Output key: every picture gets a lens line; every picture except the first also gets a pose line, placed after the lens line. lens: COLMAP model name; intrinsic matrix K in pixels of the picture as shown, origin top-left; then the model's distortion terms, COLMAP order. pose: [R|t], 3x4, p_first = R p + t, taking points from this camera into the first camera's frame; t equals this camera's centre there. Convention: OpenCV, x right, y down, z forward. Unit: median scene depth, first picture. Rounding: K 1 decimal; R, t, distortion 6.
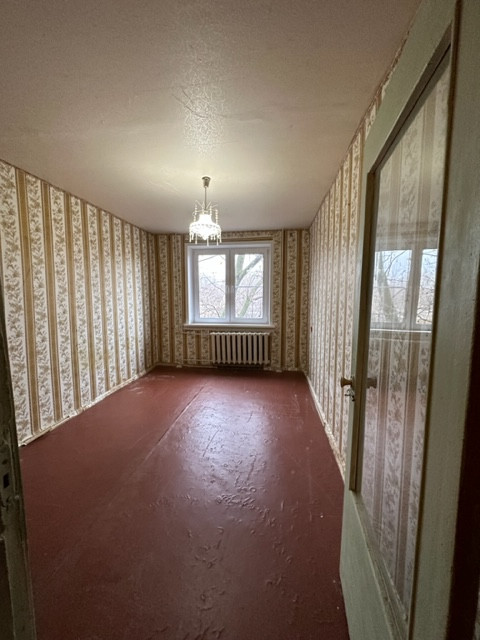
lens RADIAL K [[256.5, 0, 242.0], [0, 256.5, 319.6], [0, 0, 1]] dist [-0.000430, 0.000116]
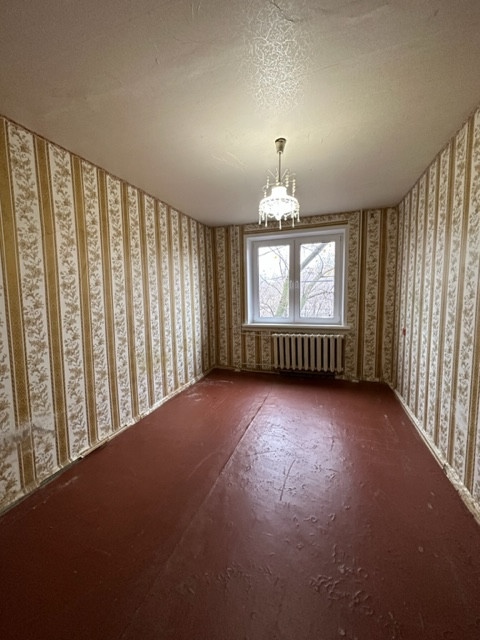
lens RADIAL K [[256.5, 0, 241.9], [0, 256.5, 319.4], [0, 0, 1]] dist [-0.000430, 0.000116]
pose [[0.981350, 0.000635, -0.192231, -0.071831], [0.000528, 0.999982, 0.005995, -0.006397], [0.192231, -0.005985, 0.981331, 0.139632]]
